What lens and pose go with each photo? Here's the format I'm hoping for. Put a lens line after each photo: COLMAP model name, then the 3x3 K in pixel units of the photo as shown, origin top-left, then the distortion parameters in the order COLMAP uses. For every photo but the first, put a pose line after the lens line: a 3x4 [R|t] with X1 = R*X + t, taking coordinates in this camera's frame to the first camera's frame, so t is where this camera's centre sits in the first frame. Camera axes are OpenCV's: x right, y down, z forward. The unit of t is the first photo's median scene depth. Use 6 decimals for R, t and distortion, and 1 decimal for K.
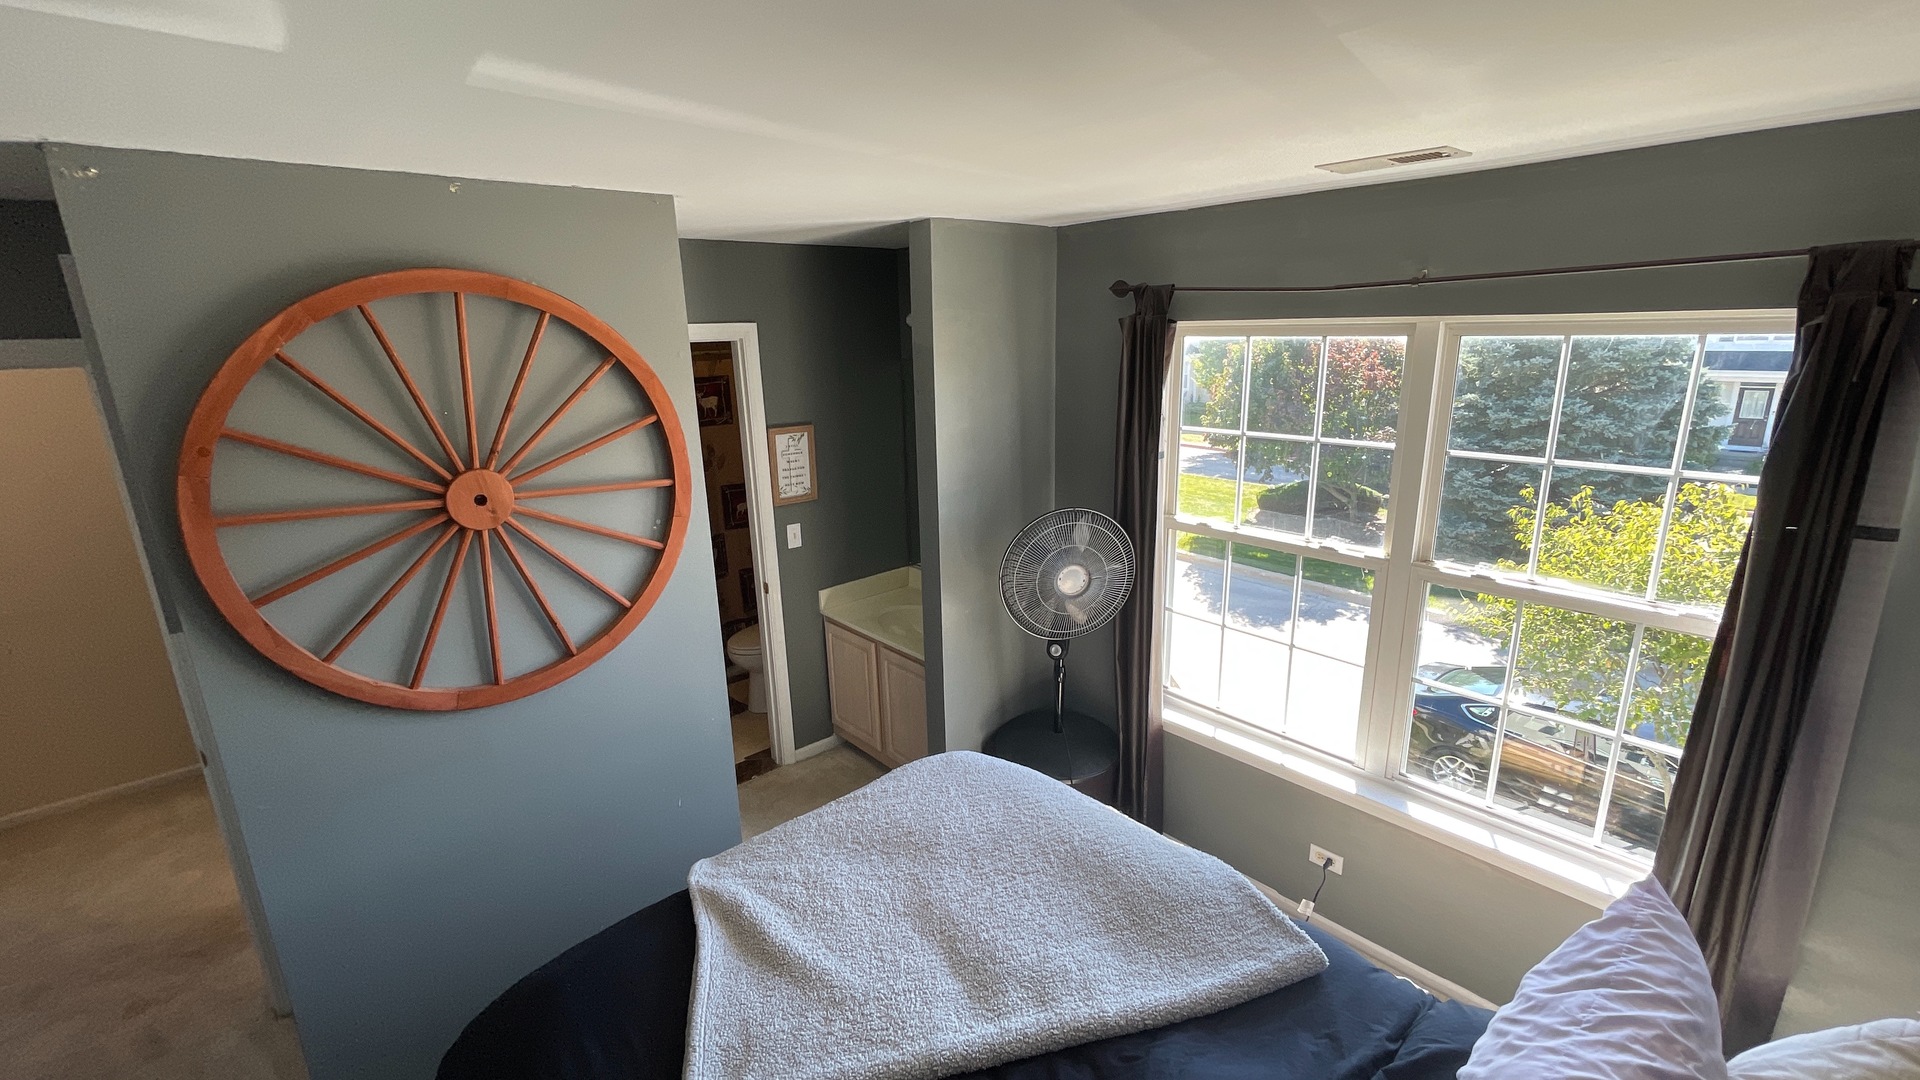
lens RADIAL K [[786.3, 0, 972.5], [0, 786.3, 538.8], [0, 0, 1]] dist [-0.003025, 0.001010]
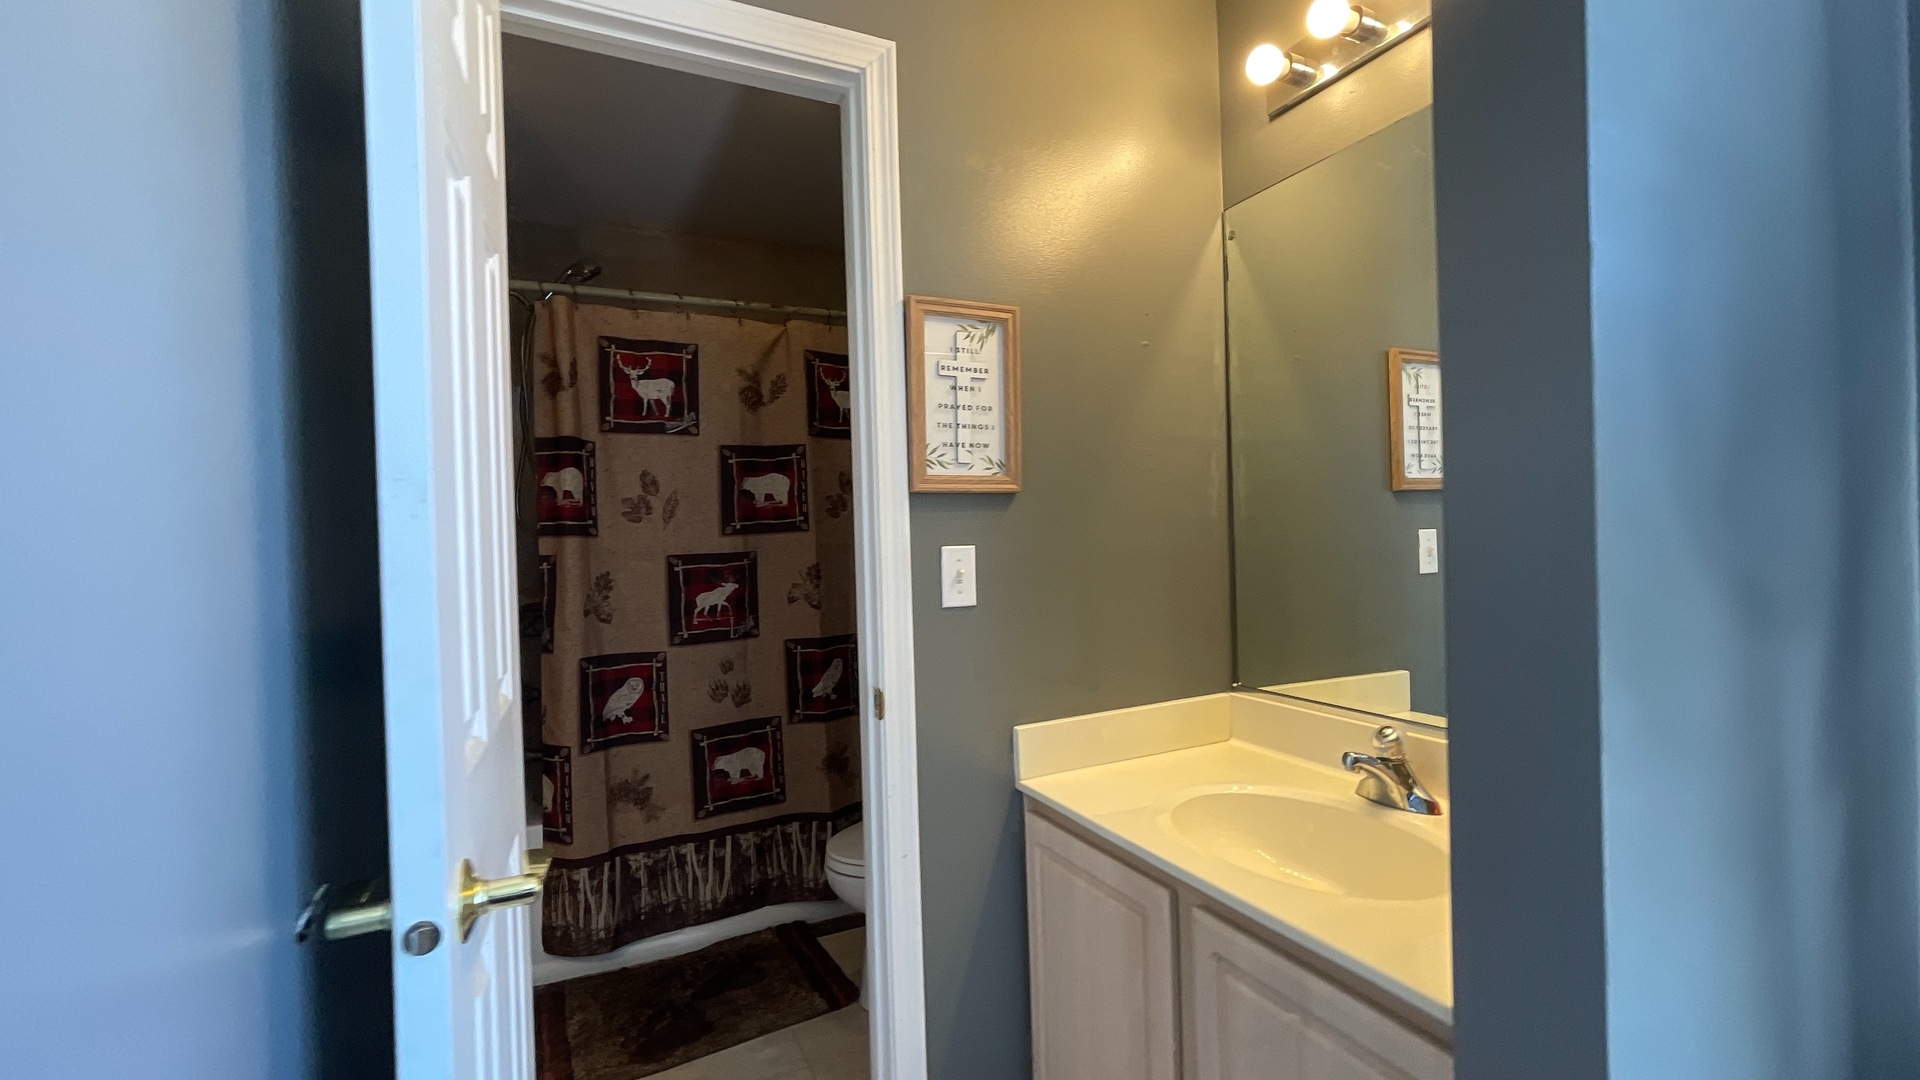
lens RADIAL K [[786.3, 0, 948.0], [0, 786.3, 536.1], [0, 0, 1]] dist [-0.003025, 0.001010]
pose [[0.963159, -0.002123, -0.268923, -0.127294], [-0.059023, 0.973919, -0.219083, 0.064421], [0.262374, 0.226885, 0.937914, 0.632708]]
